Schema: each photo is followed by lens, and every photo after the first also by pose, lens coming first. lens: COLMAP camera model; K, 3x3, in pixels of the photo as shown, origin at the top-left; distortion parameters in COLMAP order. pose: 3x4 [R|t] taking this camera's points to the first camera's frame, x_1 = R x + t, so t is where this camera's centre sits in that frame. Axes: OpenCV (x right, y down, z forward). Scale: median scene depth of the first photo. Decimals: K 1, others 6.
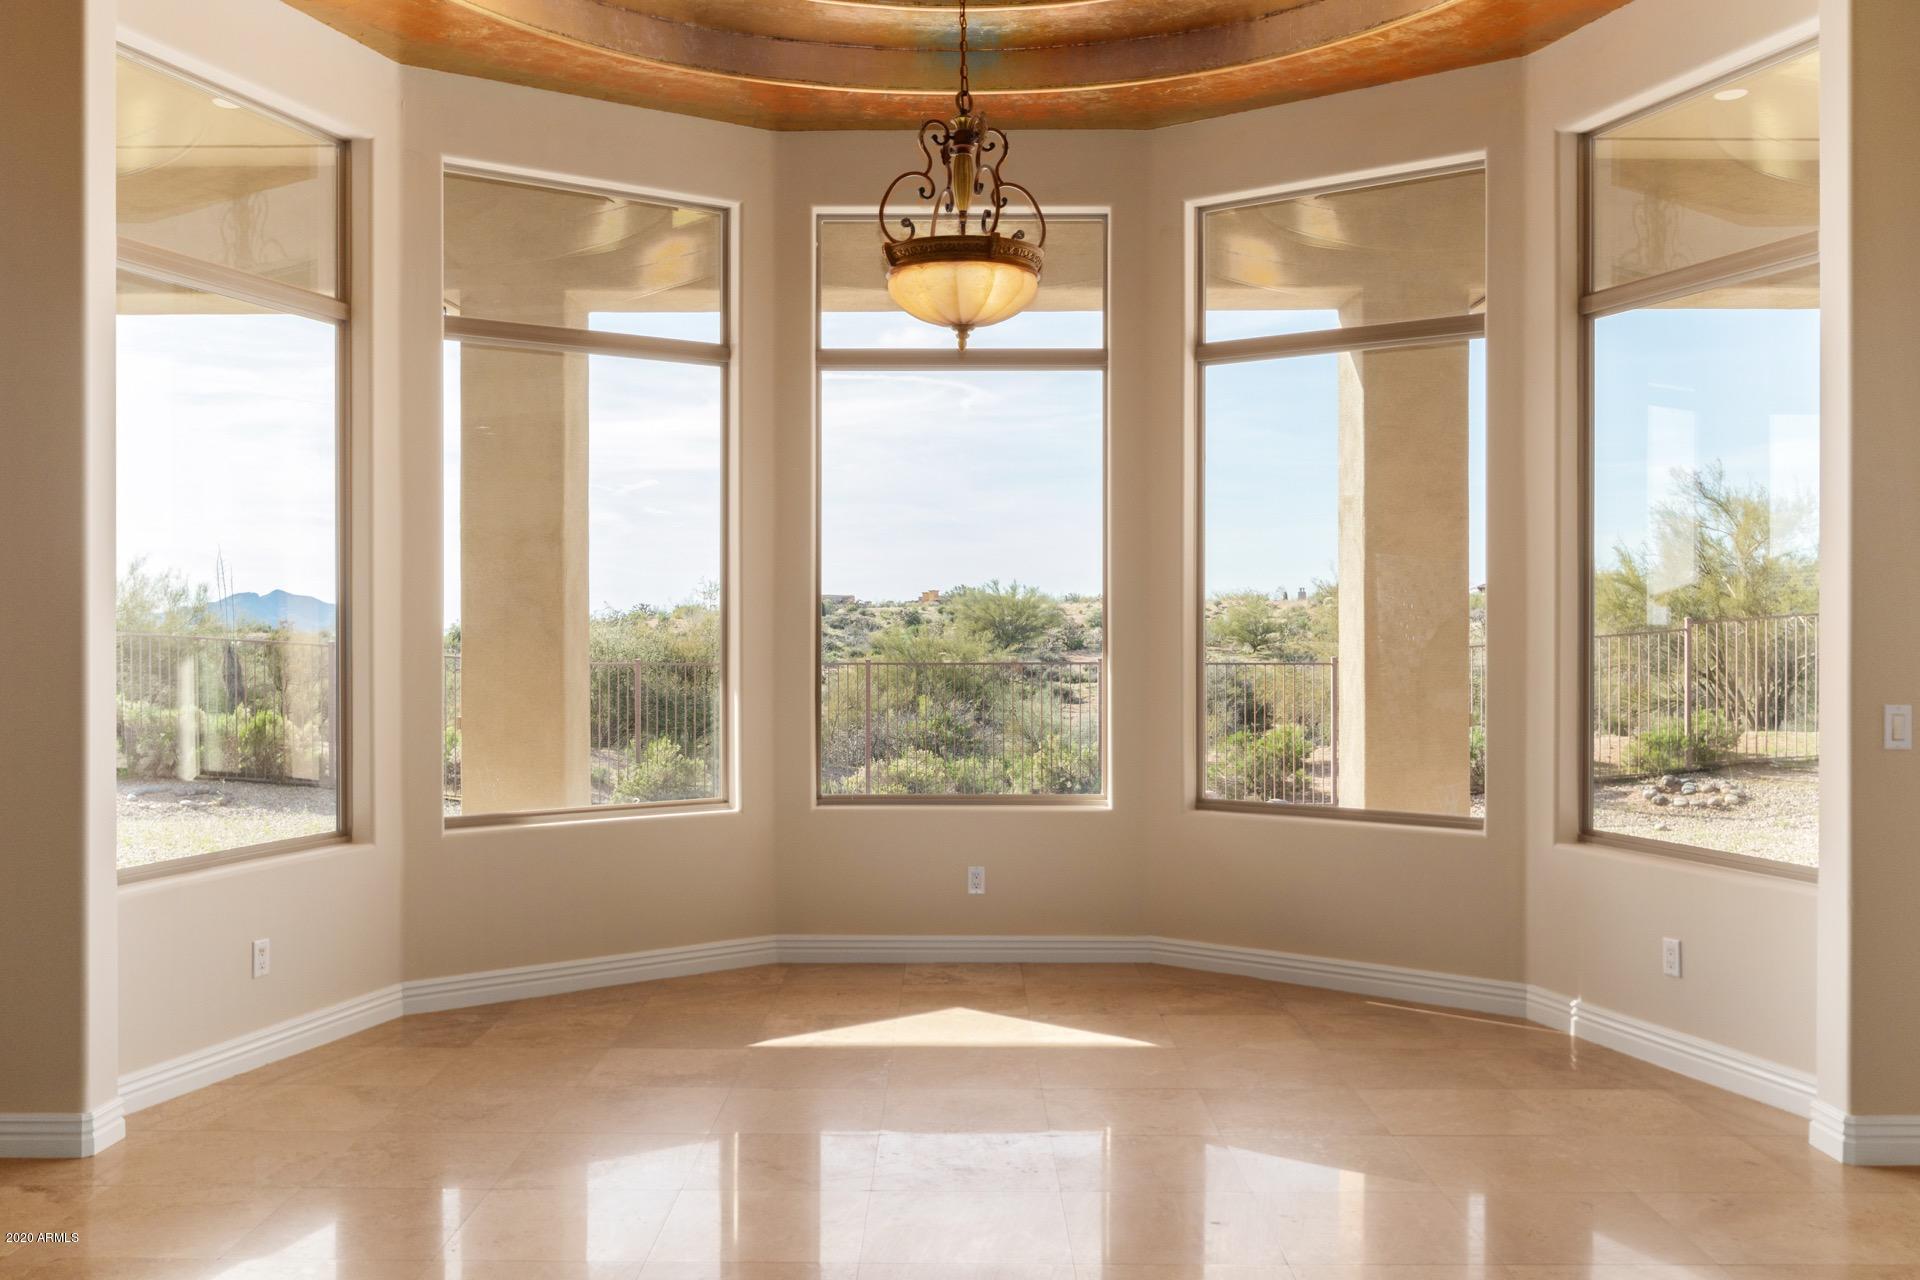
lens RADIAL K [[1687.0, 0, 948.8], [0, 1687.0, 628.6], [0, 0, 1]] dist [-0.035155, 0.000031]
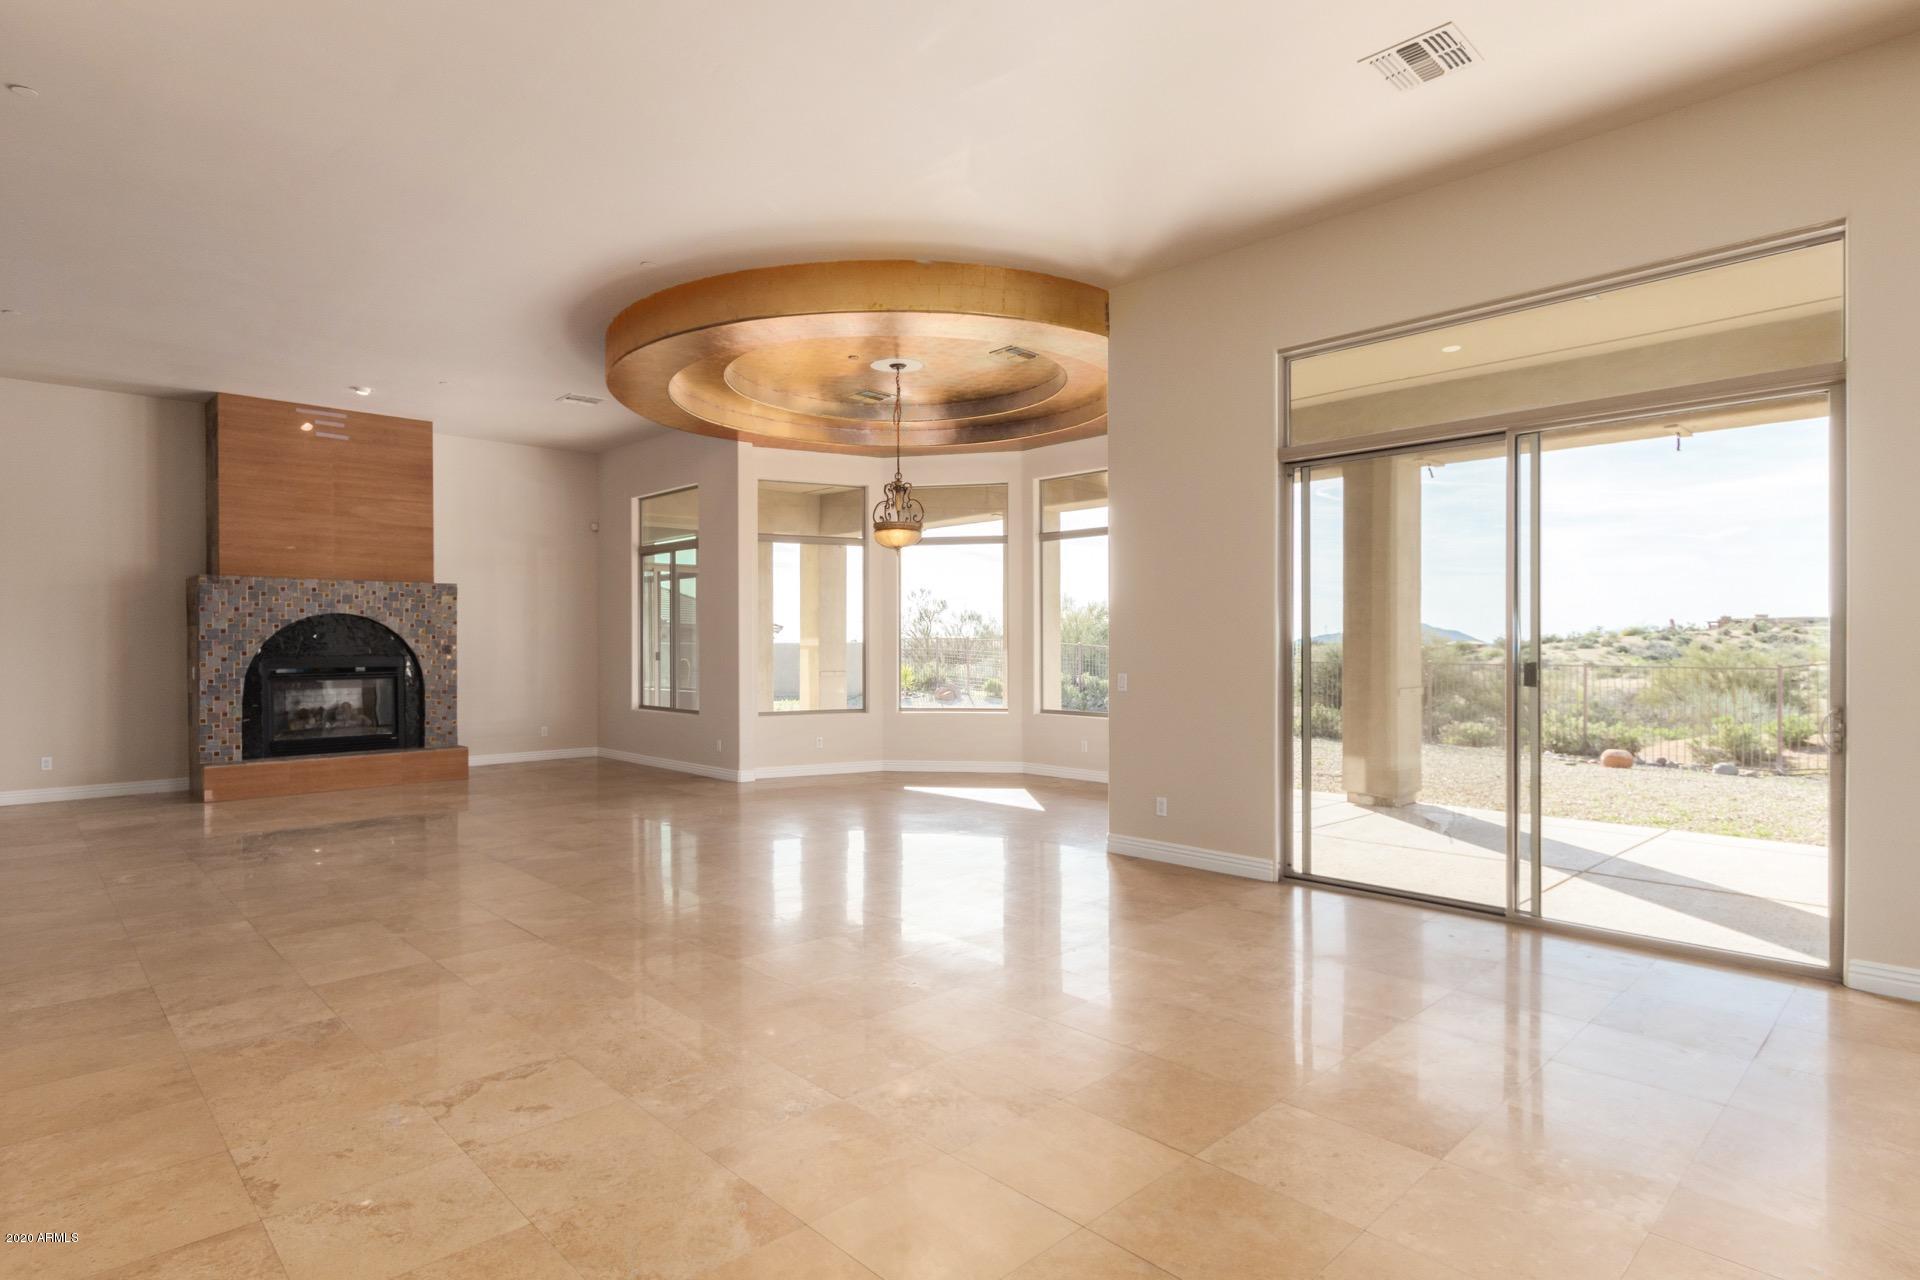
lens RADIAL K [[1008.3, 0, 951.0], [0, 1008.3, 649.6], [0, 0, 1]] dist [0.002831, -0.001109]
pose [[0.693247, 0.003084, -0.720693, 0.920140], [0.001278, 0.999984, 0.005509, 0.000254], [0.720699, -0.004740, 0.693232, -0.151599]]
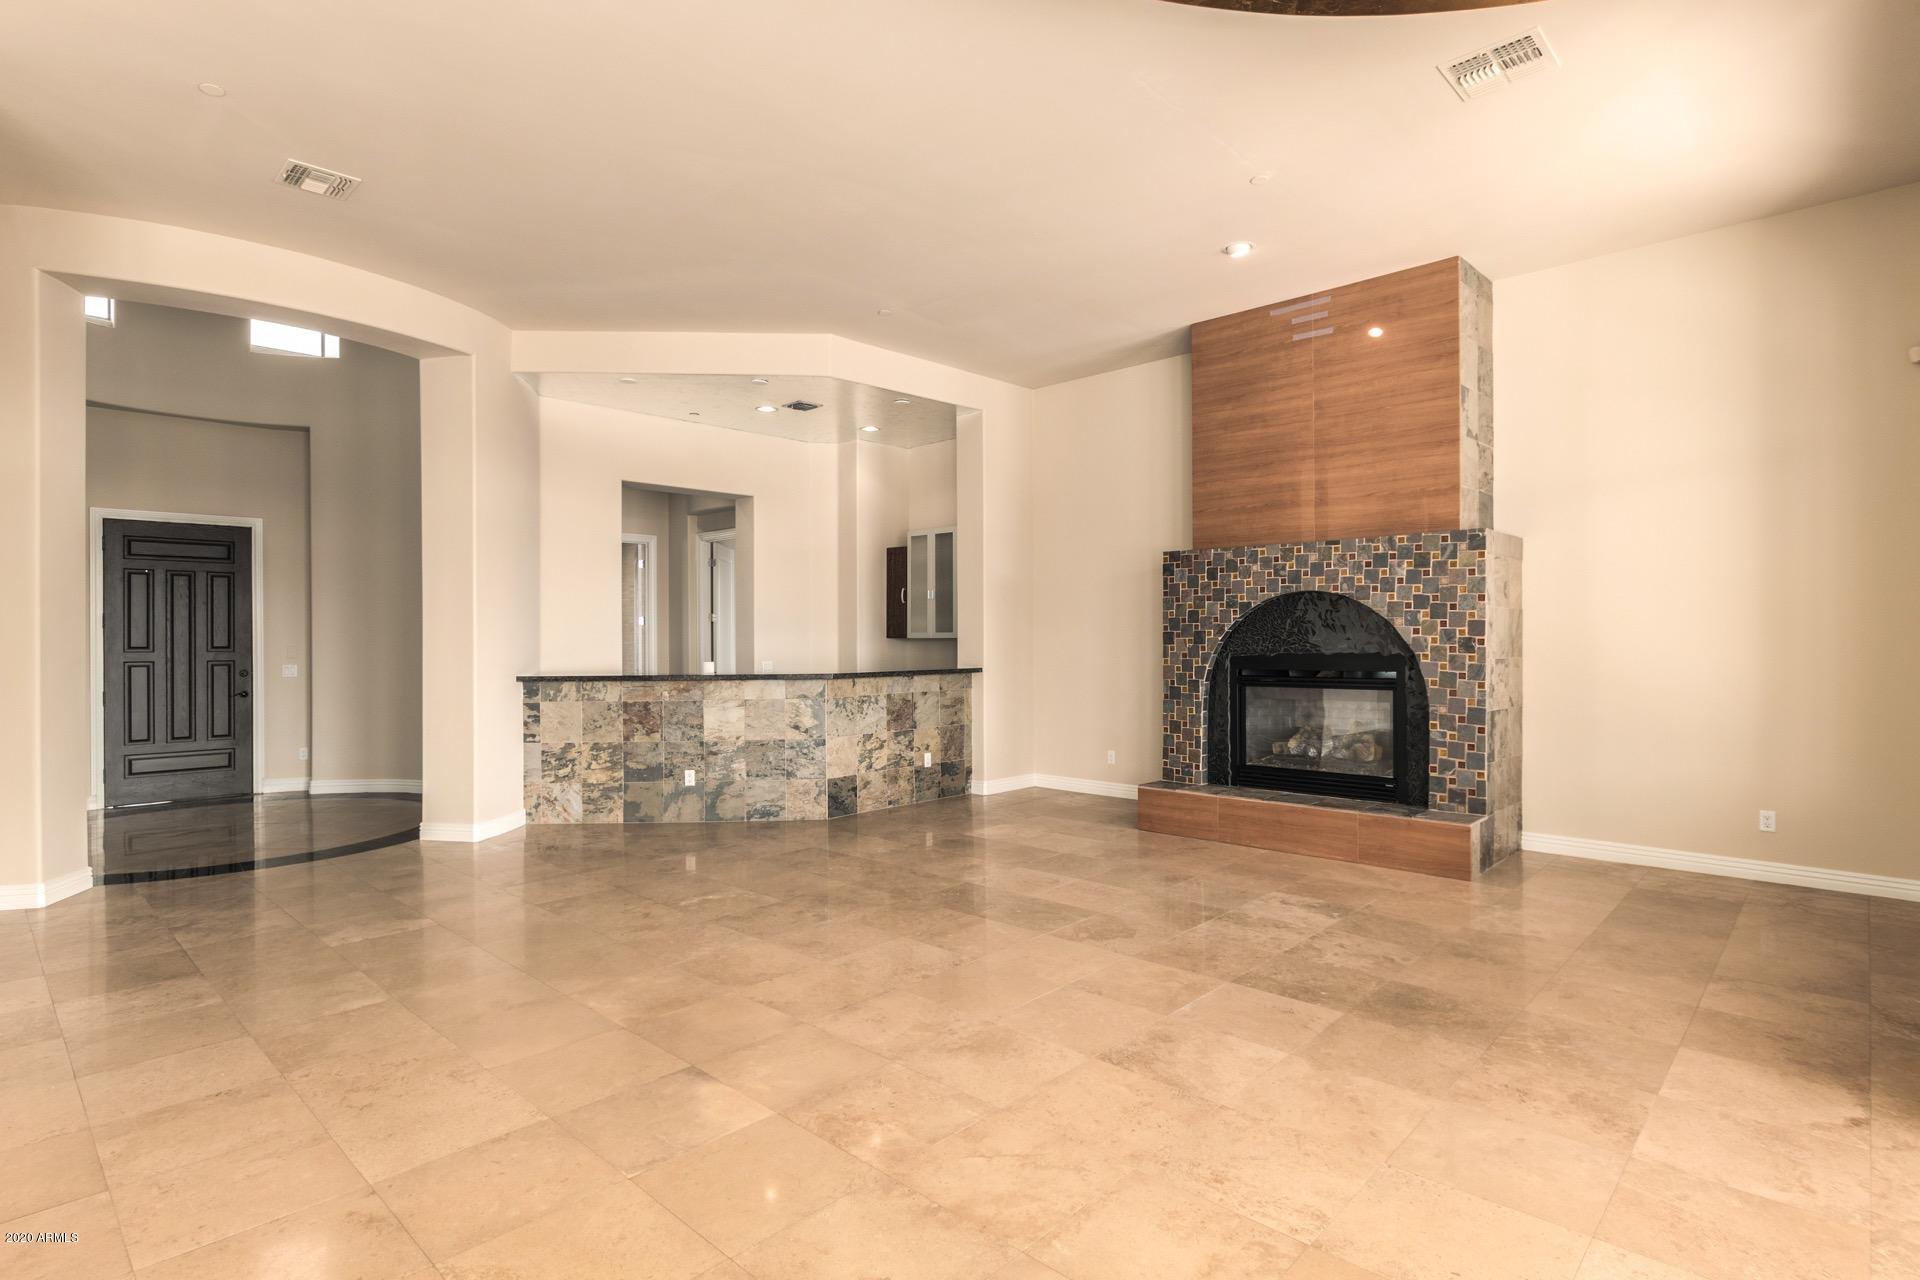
lens RADIAL K [[958.6, 0, 960.0], [0, 958.6, 640.0], [0, 0, 1]] dist [0.001147, 0.000483]
pose [[-0.684351, 0.006128, -0.729127, 0.210281], [0.004978, 0.999981, 0.003731, -0.002067], [0.729135, -0.001076, -0.684369, 0.589461]]
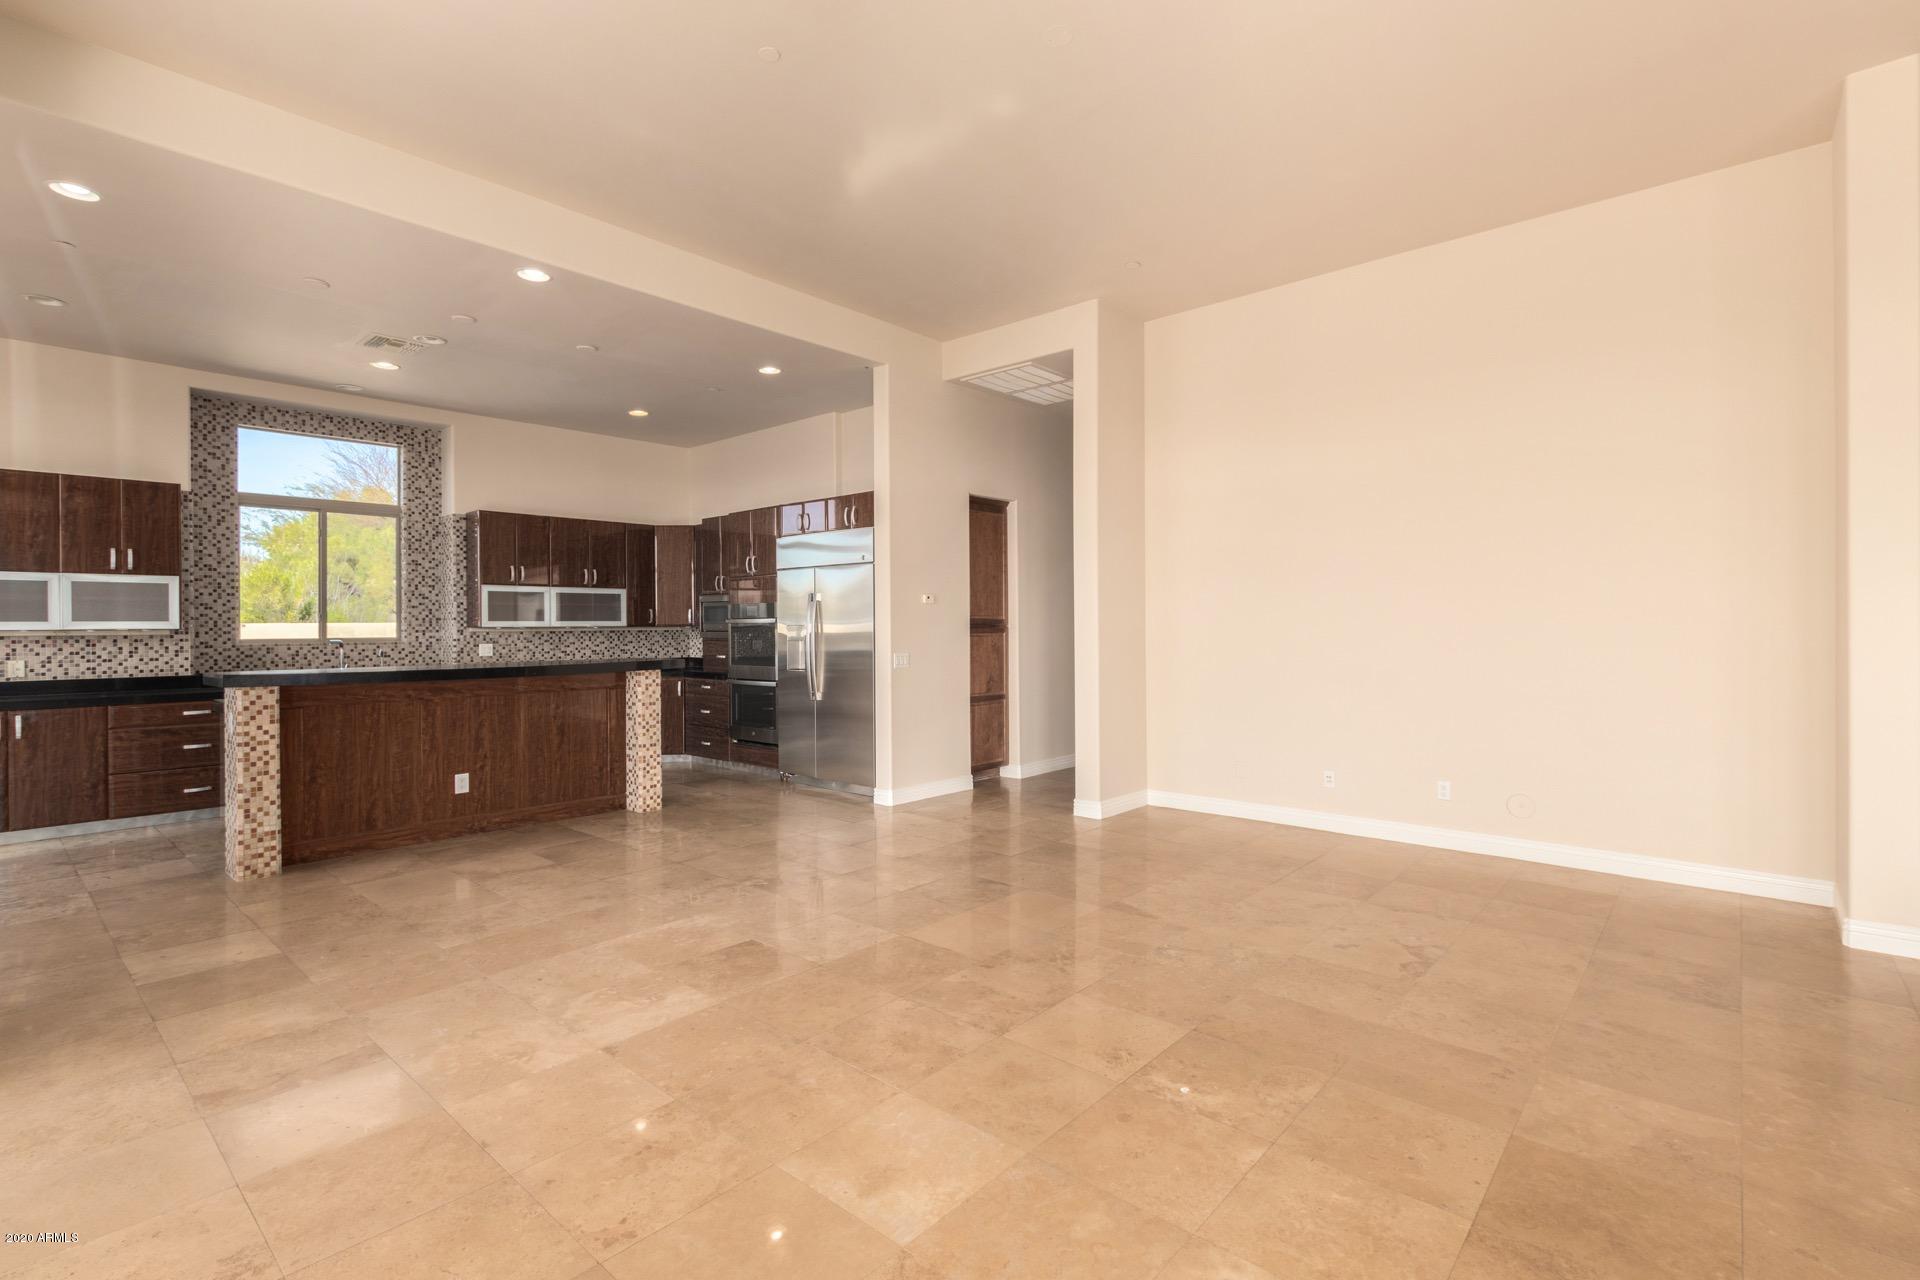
lens RADIAL K [[884.8, 0, 953.6], [0, 884.8, 627.7], [0, 0, 1]] dist [0.015190, -0.007922]
pose [[-0.751060, 0.002048, 0.660231, 0.302572], [0.007223, 0.999961, 0.005115, -0.001609], [-0.660194, 0.008610, -0.751046, 0.589456]]
